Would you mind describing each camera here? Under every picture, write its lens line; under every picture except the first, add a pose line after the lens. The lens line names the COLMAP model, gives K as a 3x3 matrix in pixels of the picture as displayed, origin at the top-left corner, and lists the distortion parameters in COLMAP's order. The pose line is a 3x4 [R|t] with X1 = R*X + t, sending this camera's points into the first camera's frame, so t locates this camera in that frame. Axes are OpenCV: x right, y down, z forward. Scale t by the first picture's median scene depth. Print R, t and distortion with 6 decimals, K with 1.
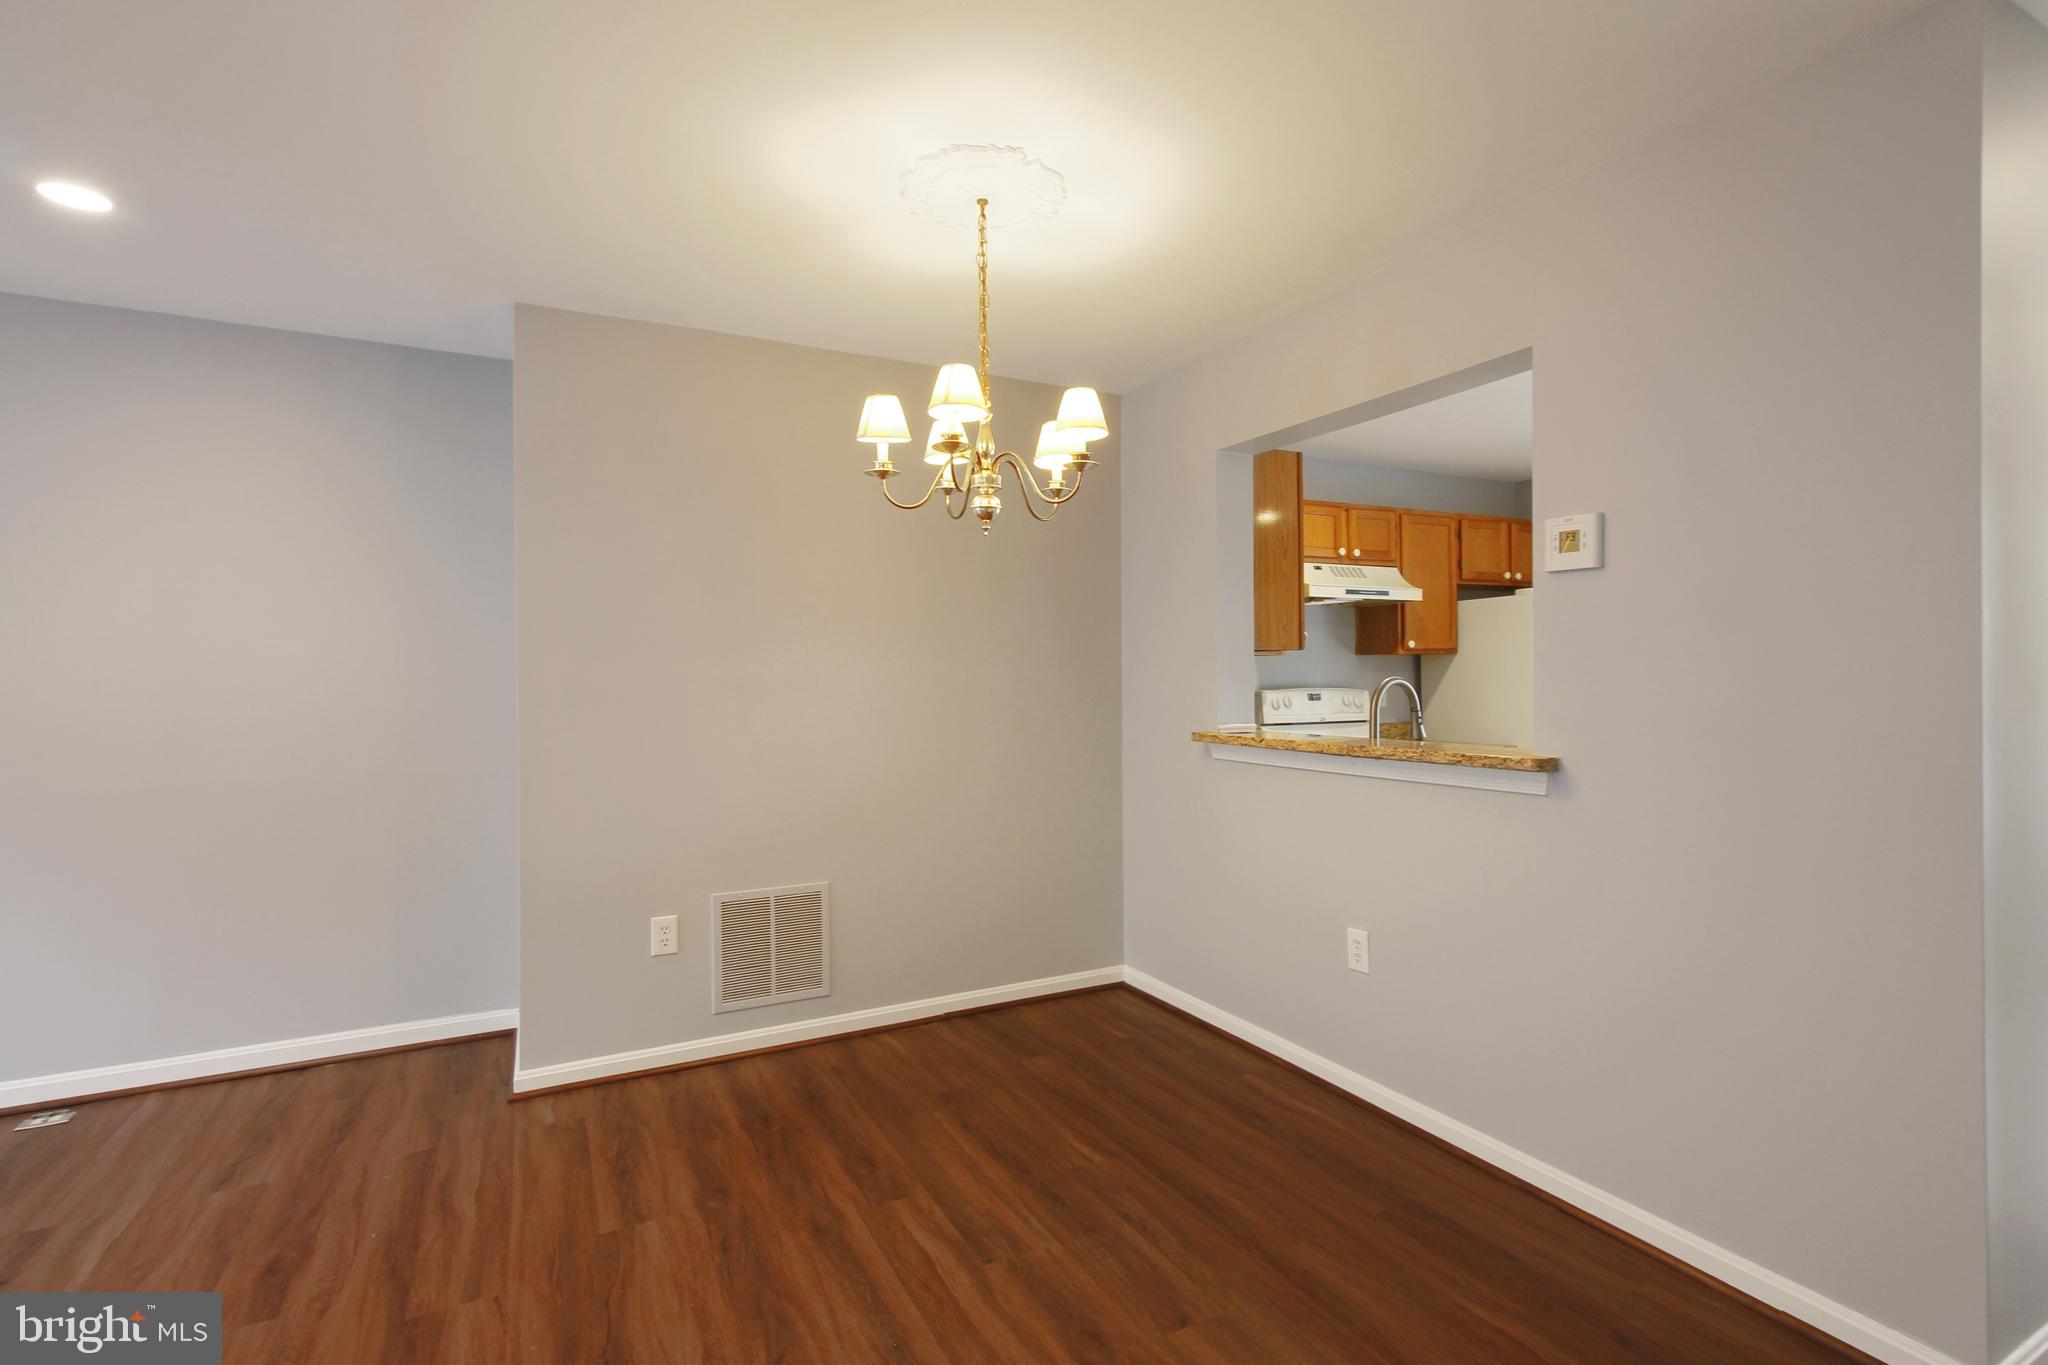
lens RADIAL K [[957.9, 0, 1024.4], [0, 957.9, 680.0], [0, 0, 1]] dist [0.002593, 0.002232]
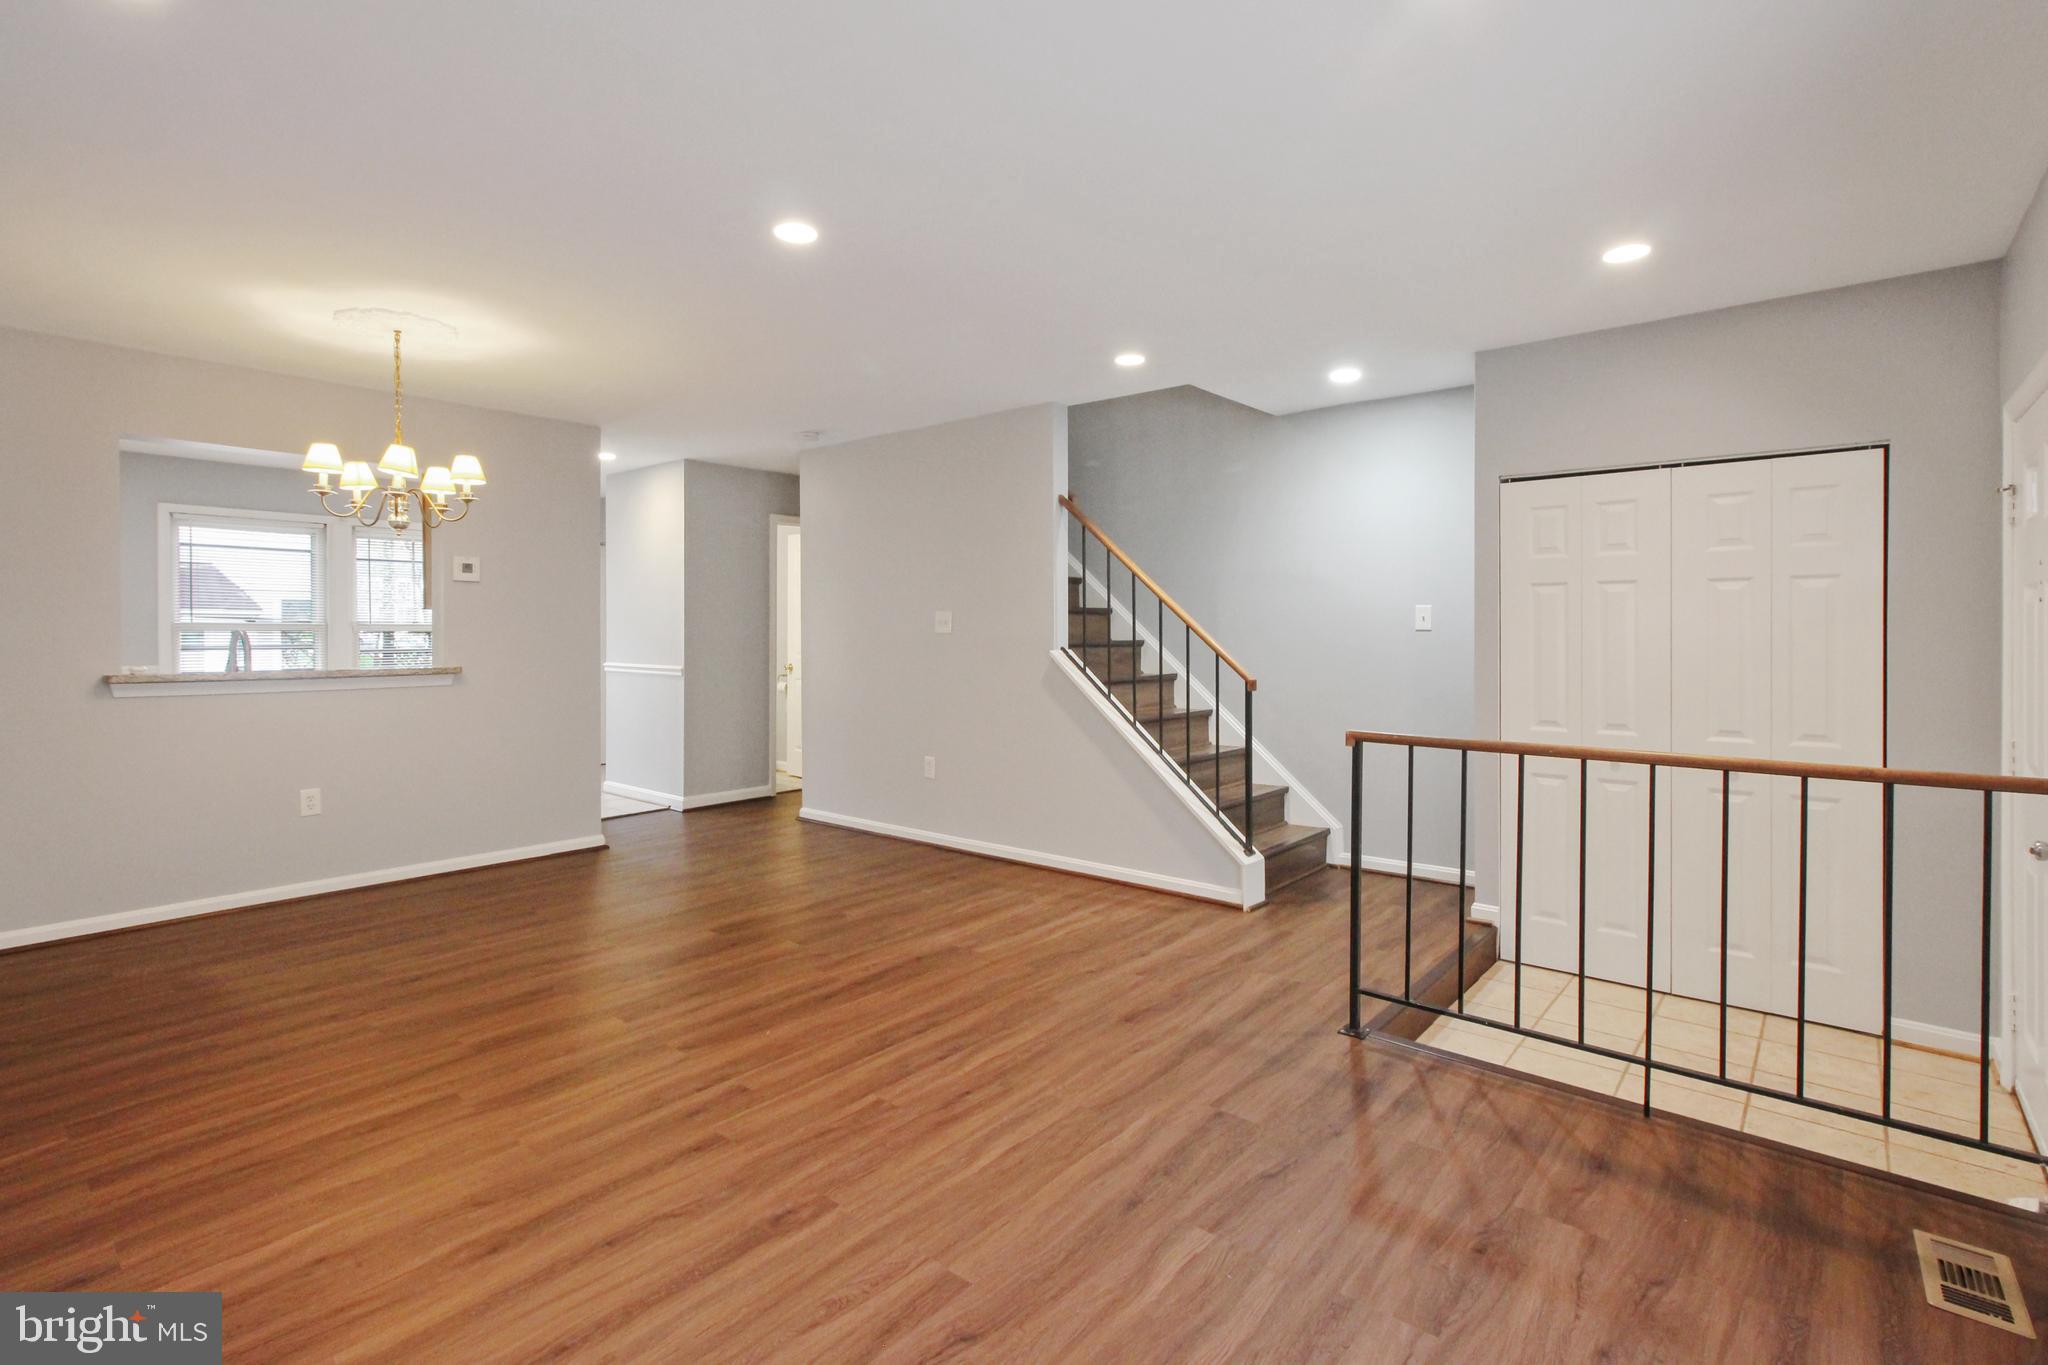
lens RADIAL K [[957.9, 0, 1028.6], [0, 957.9, 642.2], [0, 0, 1]] dist [0.002593, 0.002232]
pose [[-0.383093, -0.003417, 0.923704, -1.281273], [0.002226, 0.999987, 0.004623, 0.012040], [-0.923707, 0.003827, -0.383080, 0.422077]]
